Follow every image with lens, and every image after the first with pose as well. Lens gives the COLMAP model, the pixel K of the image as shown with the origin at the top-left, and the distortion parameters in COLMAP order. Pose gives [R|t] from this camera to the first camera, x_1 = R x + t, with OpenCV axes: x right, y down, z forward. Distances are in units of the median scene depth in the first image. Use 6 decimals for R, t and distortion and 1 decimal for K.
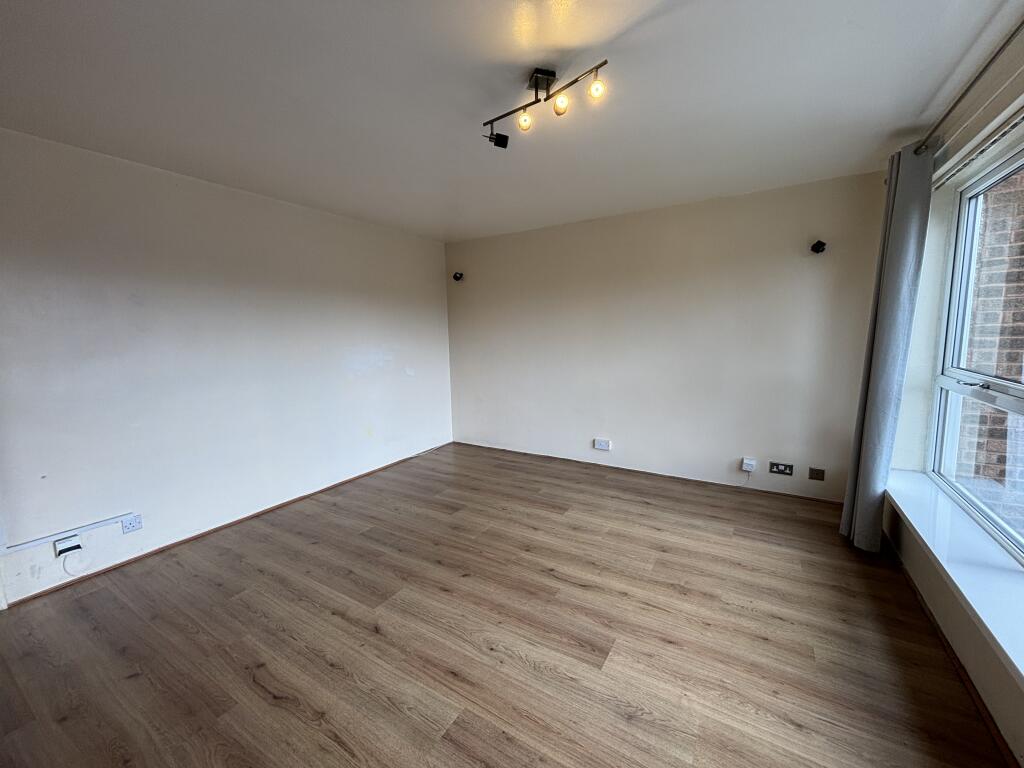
lens RADIAL K [[412.2, 0, 513.6], [0, 412.2, 384.1], [0, 0, 1]] dist [0.004244, -0.001785]
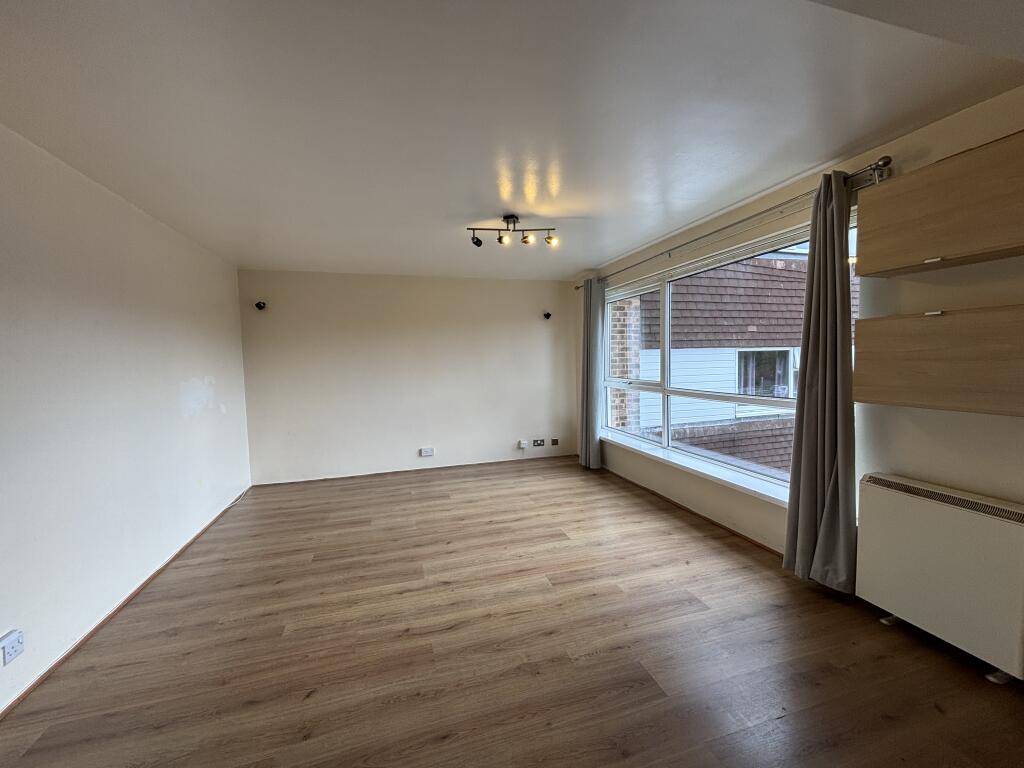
lens RADIAL K [[412.2, 0, 510.2], [0, 412.2, 379.2], [0, 0, 1]] dist [0.004244, -0.001785]
pose [[0.667314, -0.030806, 0.744139, -0.874705], [0.103459, 0.993291, -0.051657, 0.029516], [-0.737555, 0.111460, 0.666025, -0.075406]]
